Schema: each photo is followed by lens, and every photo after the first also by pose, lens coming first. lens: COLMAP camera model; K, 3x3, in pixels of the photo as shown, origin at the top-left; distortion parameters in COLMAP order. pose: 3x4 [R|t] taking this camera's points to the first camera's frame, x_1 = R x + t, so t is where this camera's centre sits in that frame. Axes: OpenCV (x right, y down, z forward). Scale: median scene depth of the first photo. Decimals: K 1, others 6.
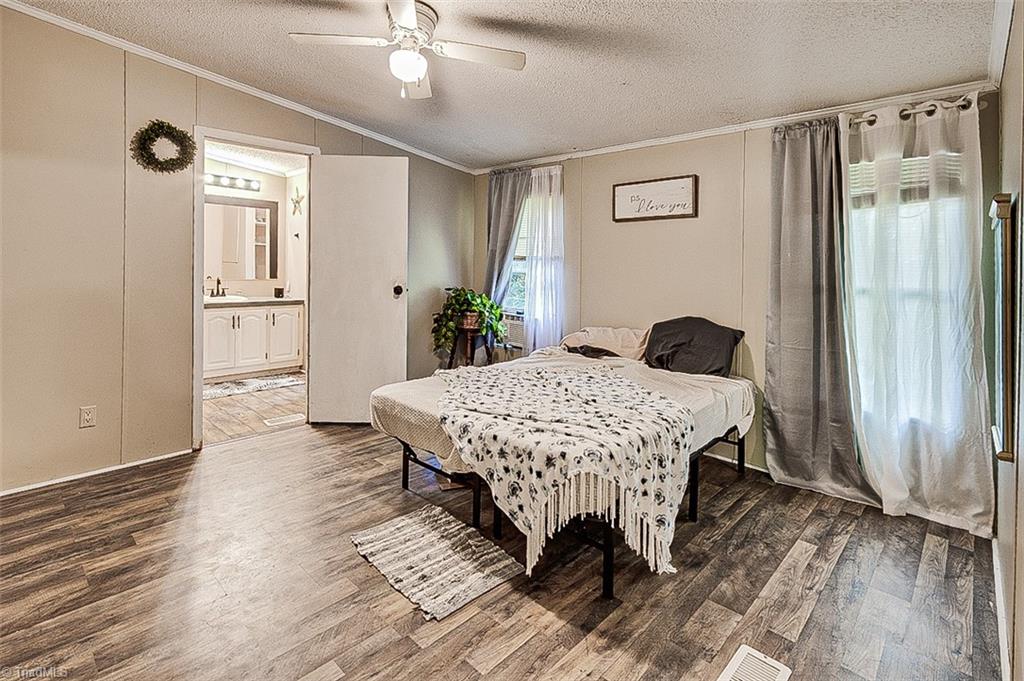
lens RADIAL K [[493.0, 0, 504.9], [0, 493.0, 257.7], [0, 0, 1]] dist [0.001041, 0.000364]
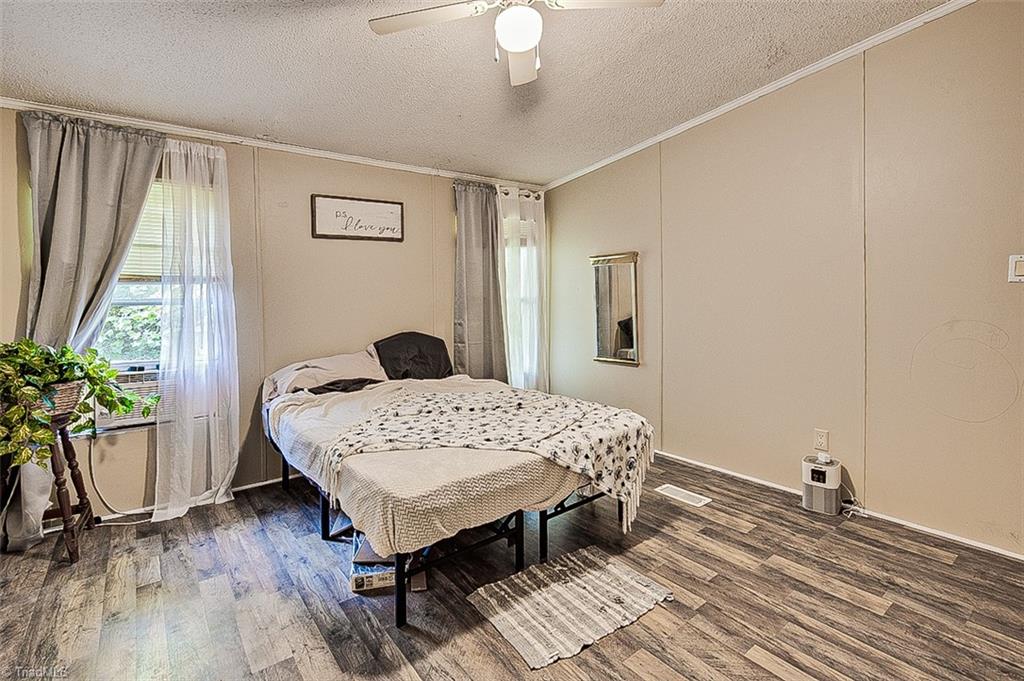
lens RADIAL K [[486.1, 0, 506.5], [0, 486.1, 284.3], [0, 0, 1]] dist [0.000772, 0.000718]
pose [[0.144453, -0.012464, 0.989433, -0.785492], [-0.002845, 0.999911, 0.013012, -0.001718], [-0.989508, -0.004694, 0.144405, 0.731265]]
